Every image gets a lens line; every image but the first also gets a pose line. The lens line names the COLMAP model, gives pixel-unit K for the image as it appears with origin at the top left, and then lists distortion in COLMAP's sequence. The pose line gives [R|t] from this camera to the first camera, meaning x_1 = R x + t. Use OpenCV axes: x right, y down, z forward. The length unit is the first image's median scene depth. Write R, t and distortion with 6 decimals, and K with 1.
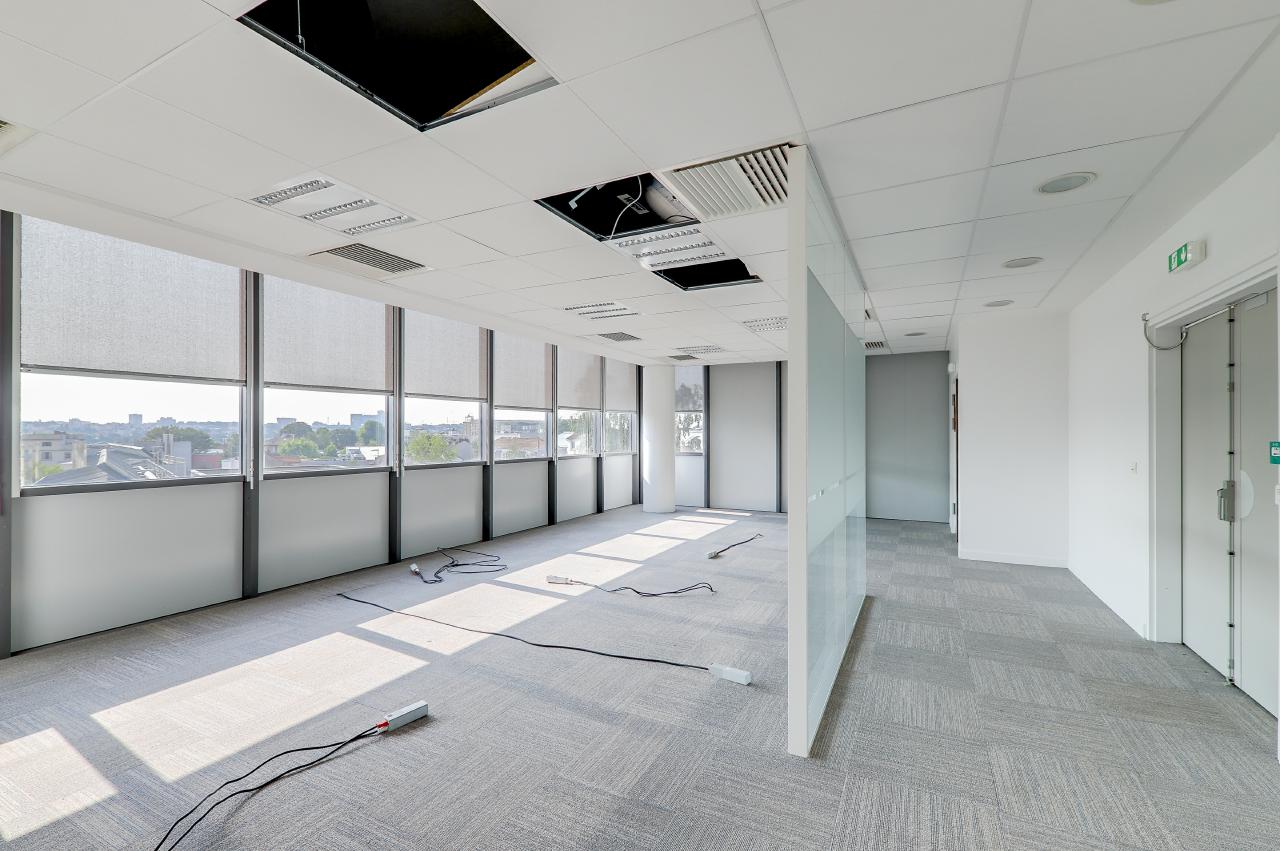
lens RADIAL K [[517.0, 0, 640.0], [0, 517.0, 425.5], [0, 0, 1]] dist [-0.000027, -0.000035]
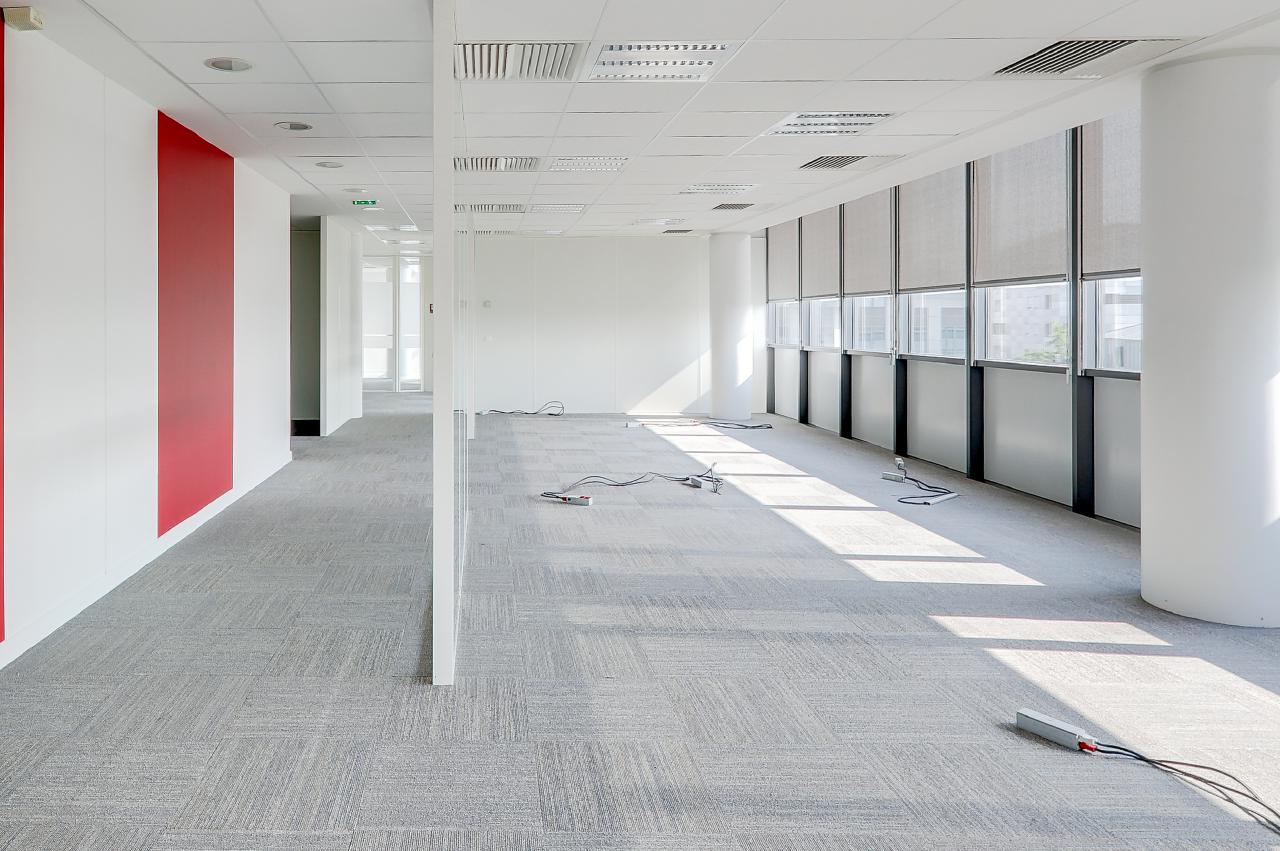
lens RADIAL K [[522.9, 0, 640.0], [0, 522.9, 425.5], [0, 0, 1]] dist [0.000203, 0.000008]
pose [[-0.905820, 0.001901, -0.423658, 0.430882], [-0.028122, 0.997515, 0.064604, 0.120709], [0.422728, 0.070433, -0.903515, 1.491924]]
